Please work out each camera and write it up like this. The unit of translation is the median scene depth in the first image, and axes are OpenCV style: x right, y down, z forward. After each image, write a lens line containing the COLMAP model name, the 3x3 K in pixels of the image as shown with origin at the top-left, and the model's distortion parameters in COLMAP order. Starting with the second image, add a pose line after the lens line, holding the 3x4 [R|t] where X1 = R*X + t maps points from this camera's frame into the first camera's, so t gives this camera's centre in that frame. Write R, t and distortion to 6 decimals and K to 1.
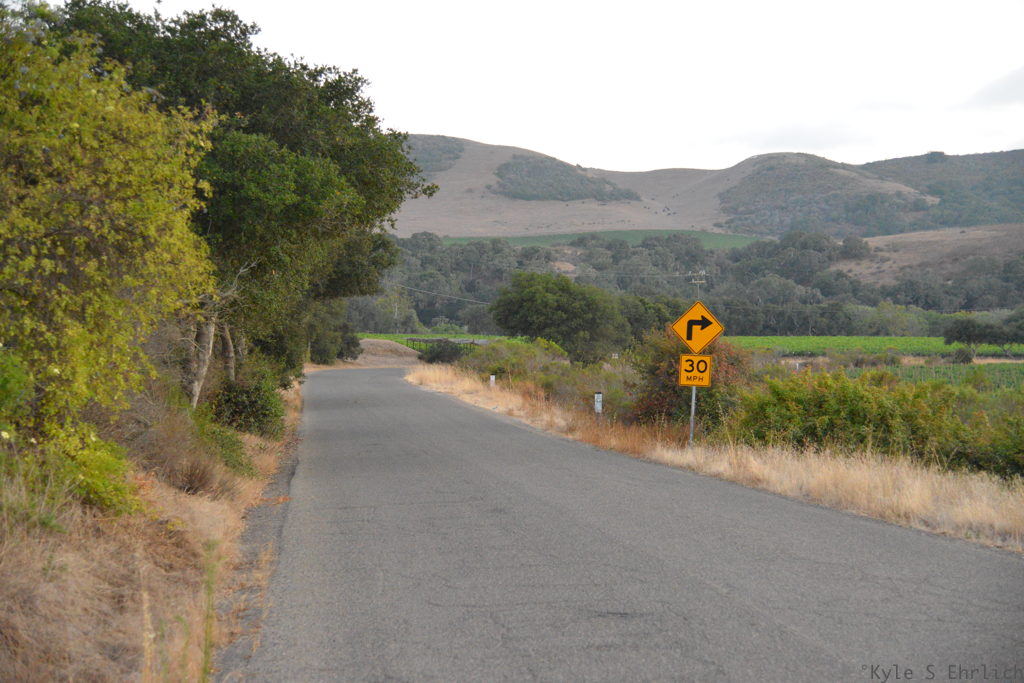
lens RADIAL K [[1792.0, 0, 509.6], [0, 1792.0, 345.6], [0, 0, 1]] dist [-0.035519, 0.106785]
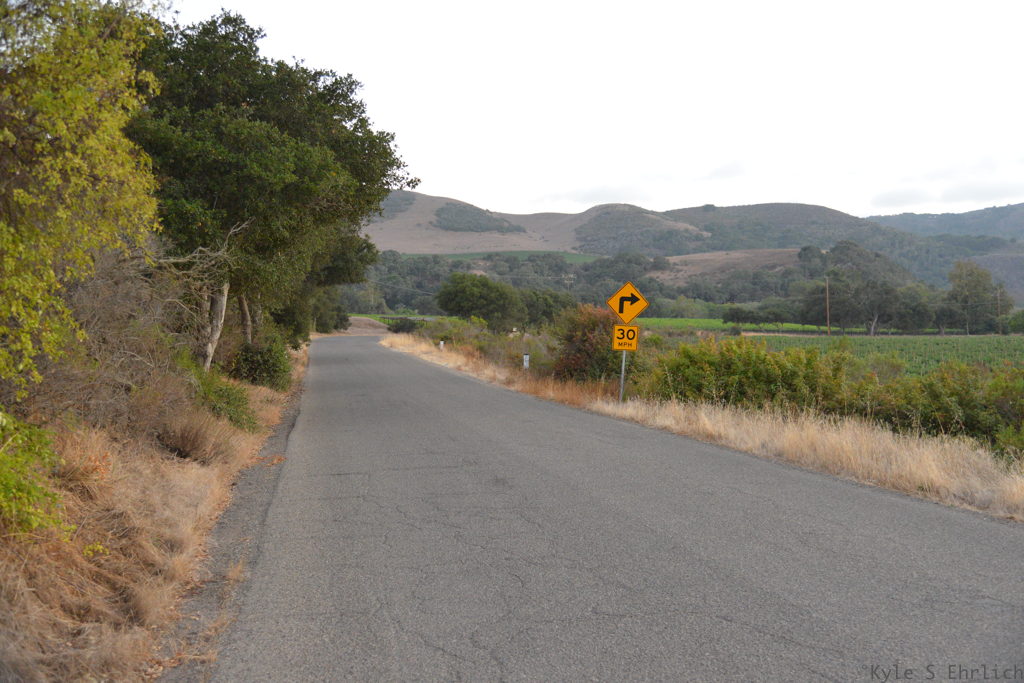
lens RADIAL K [[1114.7, 0, 512.7], [0, 1114.7, 343.0], [0, 0, 1]] dist [-0.035999, 0.005224]
pose [[0.997992, 0.006199, 0.063031, -0.005388], [-0.007322, 0.999818, 0.017595, 0.001088], [-0.062910, -0.018021, 0.997856, 0.058400]]
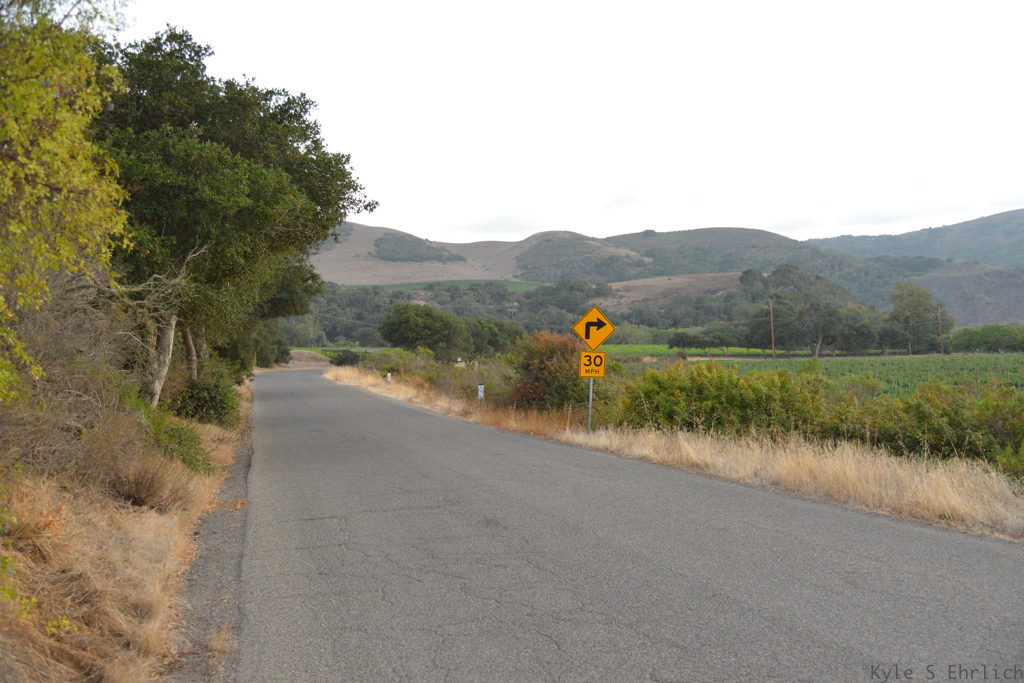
lens RADIAL K [[1127.5, 0, 513.0], [0, 1127.5, 341.1], [0, 0, 1]] dist [-0.038147, 0.027442]
pose [[0.993307, -0.013359, 0.114730, -0.008313], [0.014639, 0.999840, -0.010327, 0.001280], [-0.114573, 0.011938, 0.993343, 0.064318]]
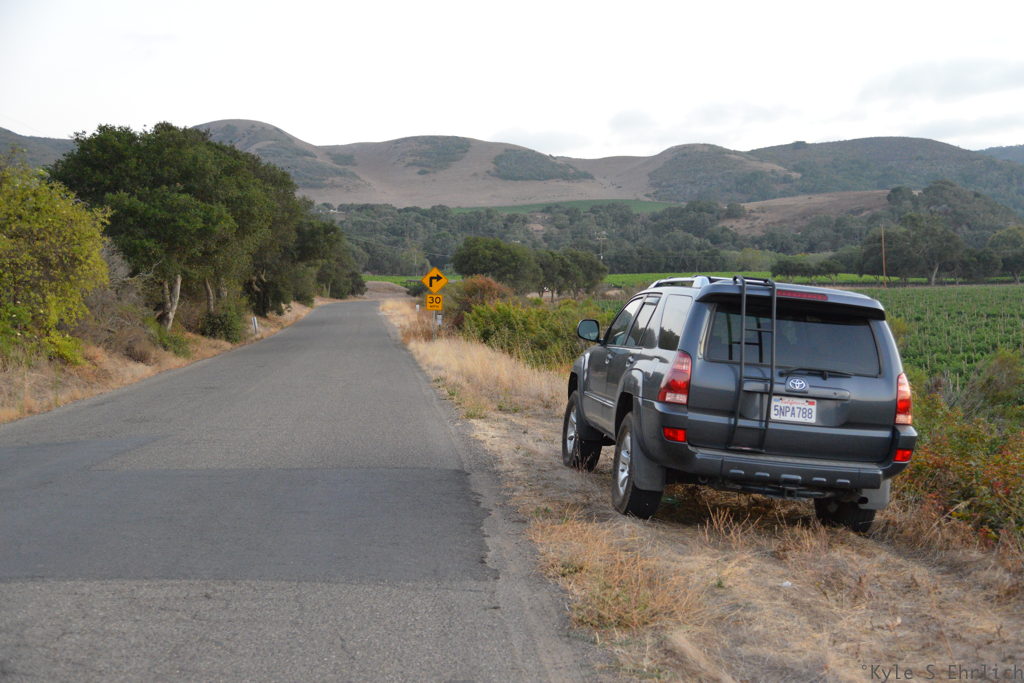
lens RADIAL K [[1254.5, 0, 513.2], [0, 1254.5, 343.7], [0, 0, 1]] dist [-0.016468, -0.018170]
pose [[0.999837, -0.018042, -0.000560, 0.046219], [0.018047, 0.998603, 0.049664, -0.001859], [-0.000336, -0.049666, 0.998766, -0.090900]]
